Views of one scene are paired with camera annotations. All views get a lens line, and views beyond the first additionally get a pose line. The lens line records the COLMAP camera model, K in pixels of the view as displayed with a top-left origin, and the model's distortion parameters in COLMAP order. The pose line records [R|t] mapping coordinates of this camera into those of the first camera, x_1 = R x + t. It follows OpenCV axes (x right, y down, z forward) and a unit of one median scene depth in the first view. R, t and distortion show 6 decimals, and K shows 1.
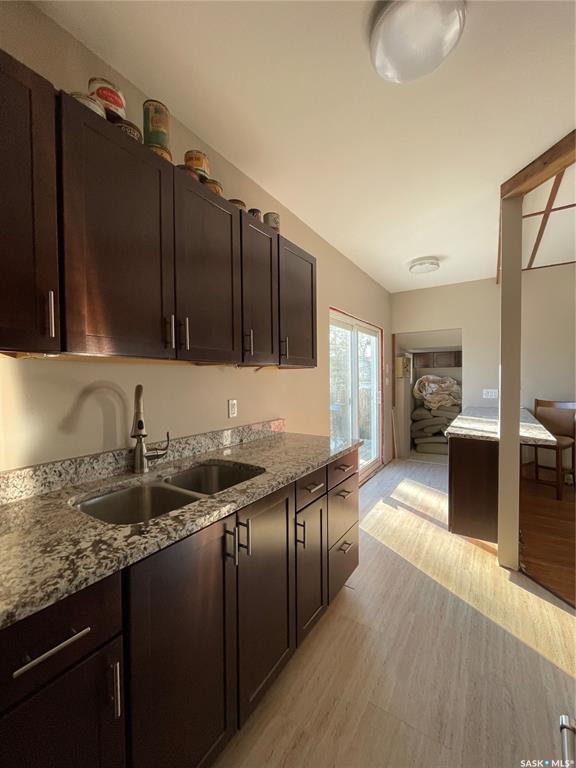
lens RADIAL K [[310.4, 0, 289.6], [0, 310.4, 385.1], [0, 0, 1]] dist [-0.001035, 0.000001]
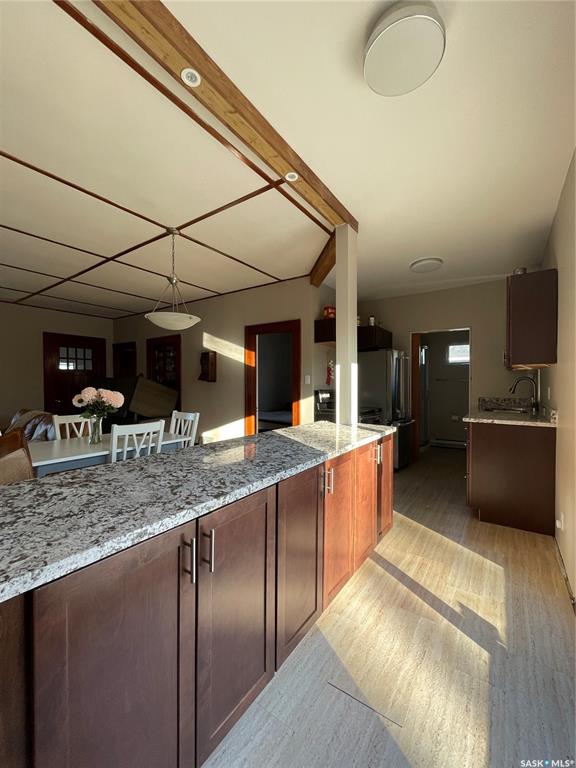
lens RADIAL K [[310.4, 0, 289.6], [0, 310.4, 385.1], [0, 0, 1]] dist [-0.001035, 0.000001]
pose [[-0.999605, 0.009840, 0.026329, 0.888950], [0.010782, 0.999298, 0.035866, -0.023767], [-0.025957, 0.036135, -0.999010, 2.178270]]
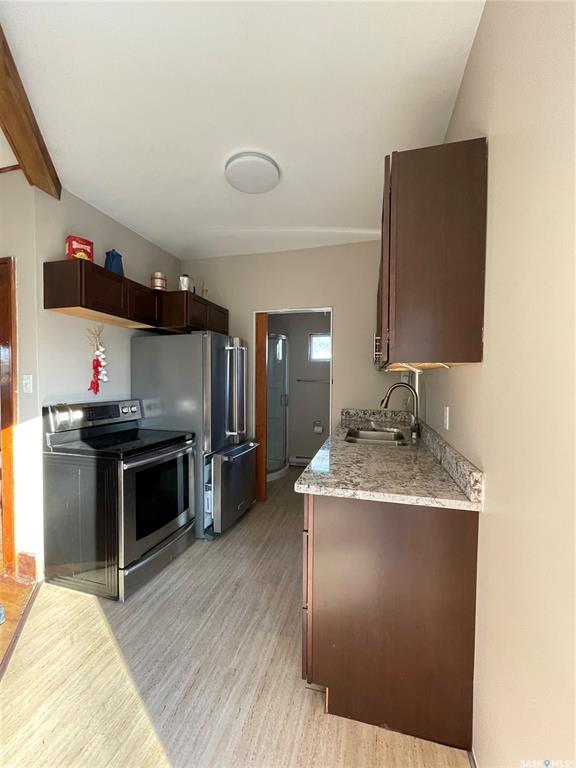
lens RADIAL K [[310.4, 0, 289.6], [0, 310.4, 385.1], [0, 0, 1]] dist [-0.001035, 0.000001]
pose [[-0.947922, 0.009328, -0.318366, 0.399709], [-0.007934, 0.998569, 0.052879, -0.038610], [0.318404, 0.052651, -0.946492, 1.407613]]
